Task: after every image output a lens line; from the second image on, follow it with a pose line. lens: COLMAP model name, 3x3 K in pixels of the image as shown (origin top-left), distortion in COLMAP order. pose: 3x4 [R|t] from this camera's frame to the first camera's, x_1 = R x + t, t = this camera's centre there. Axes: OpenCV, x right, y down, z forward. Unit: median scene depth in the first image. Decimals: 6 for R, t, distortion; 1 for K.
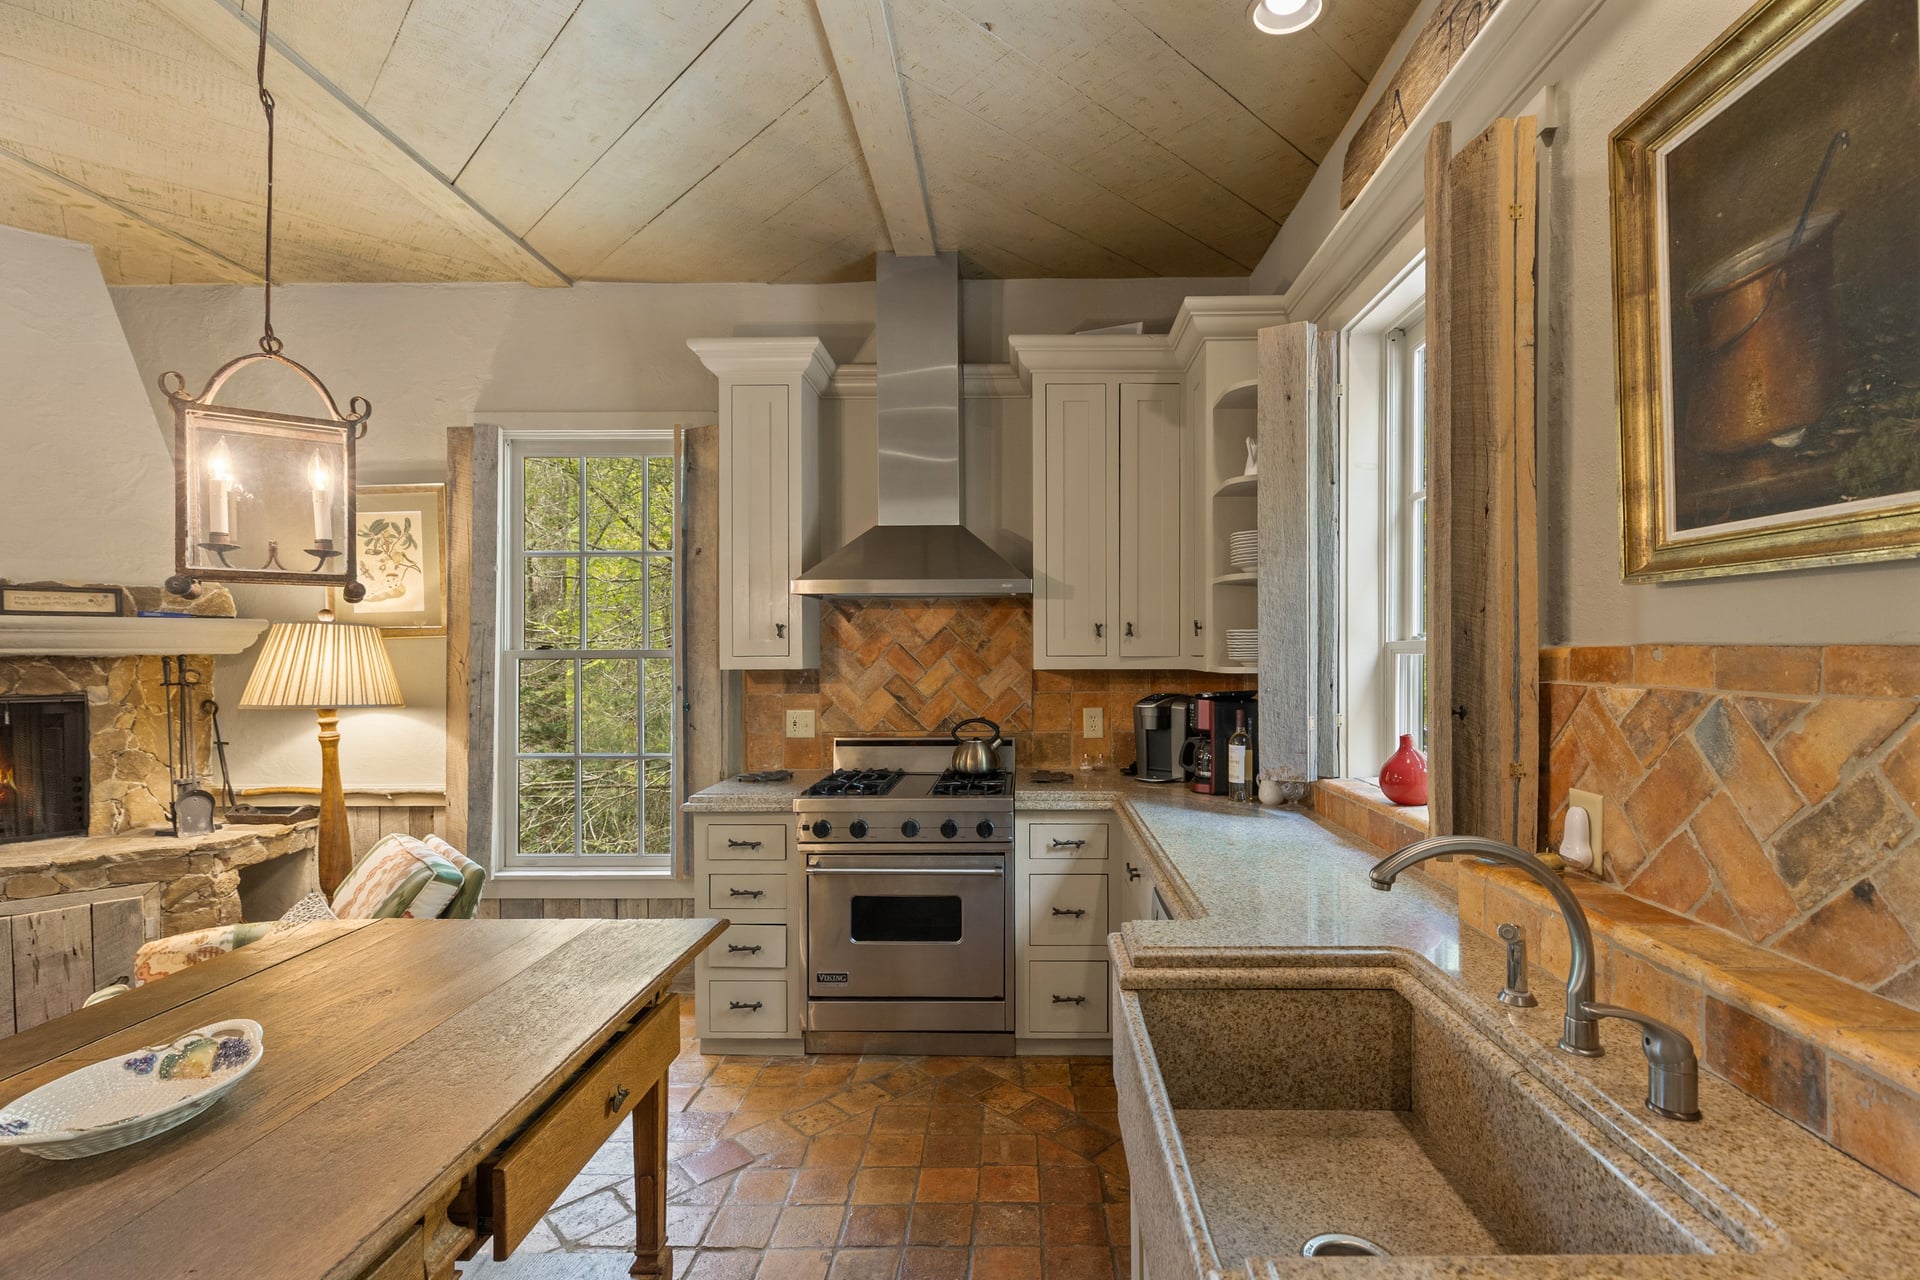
lens RADIAL K [[886.7, 0, 1013.9], [0, 886.7, 659.2], [0, 0, 1]] dist [0.003528, 0.000372]
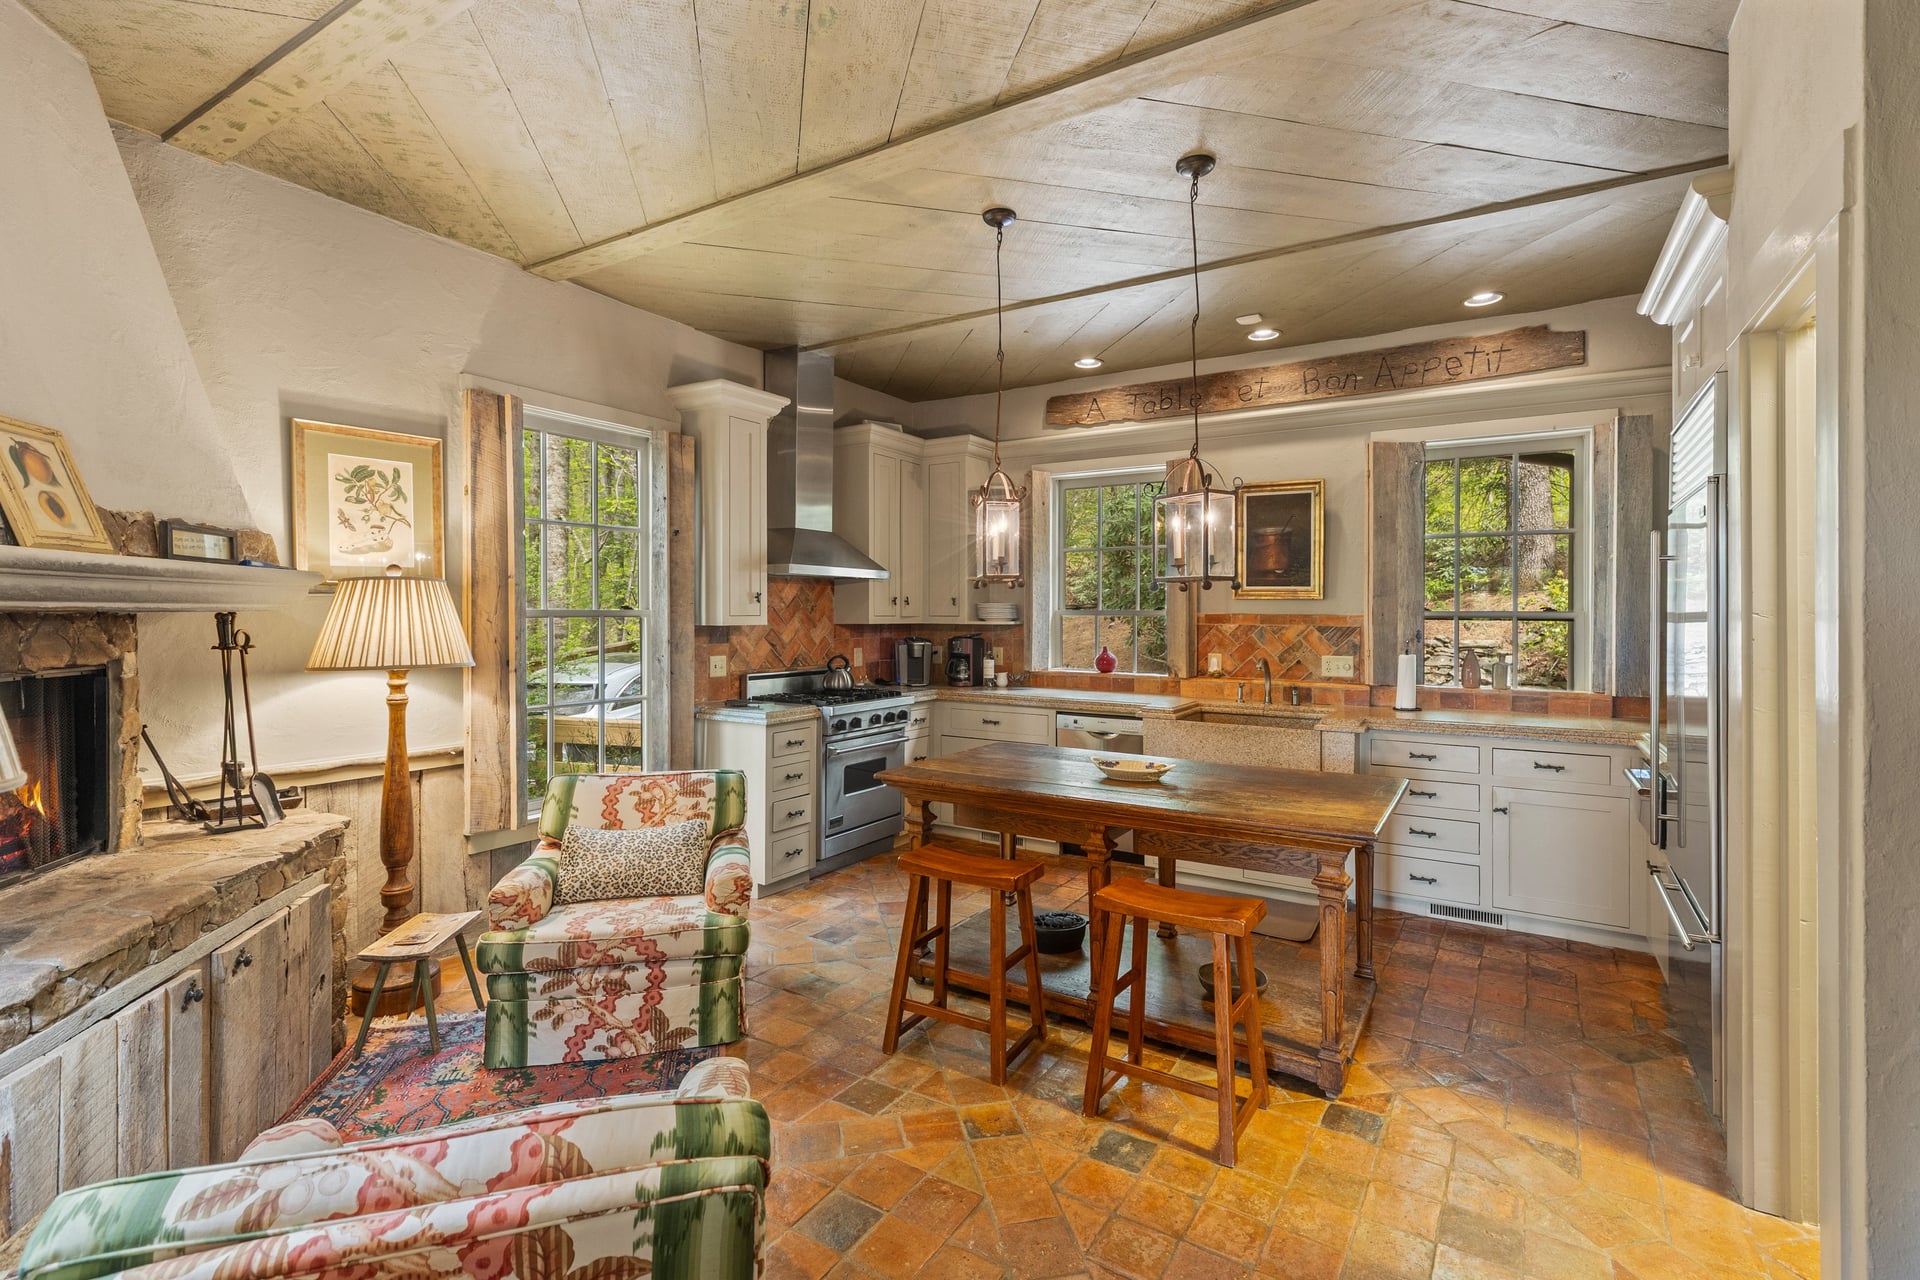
lens RADIAL K [[879.7, 0, 957.2], [0, 879.7, 613.5], [0, 0, 1]] dist [0.001598, 0.000252]
pose [[0.523531, 0.004855, 0.851993, -1.302157], [0.001003, 0.999980, -0.006315, 0.002438], [-0.852006, 0.004161, 0.523516, 0.000905]]
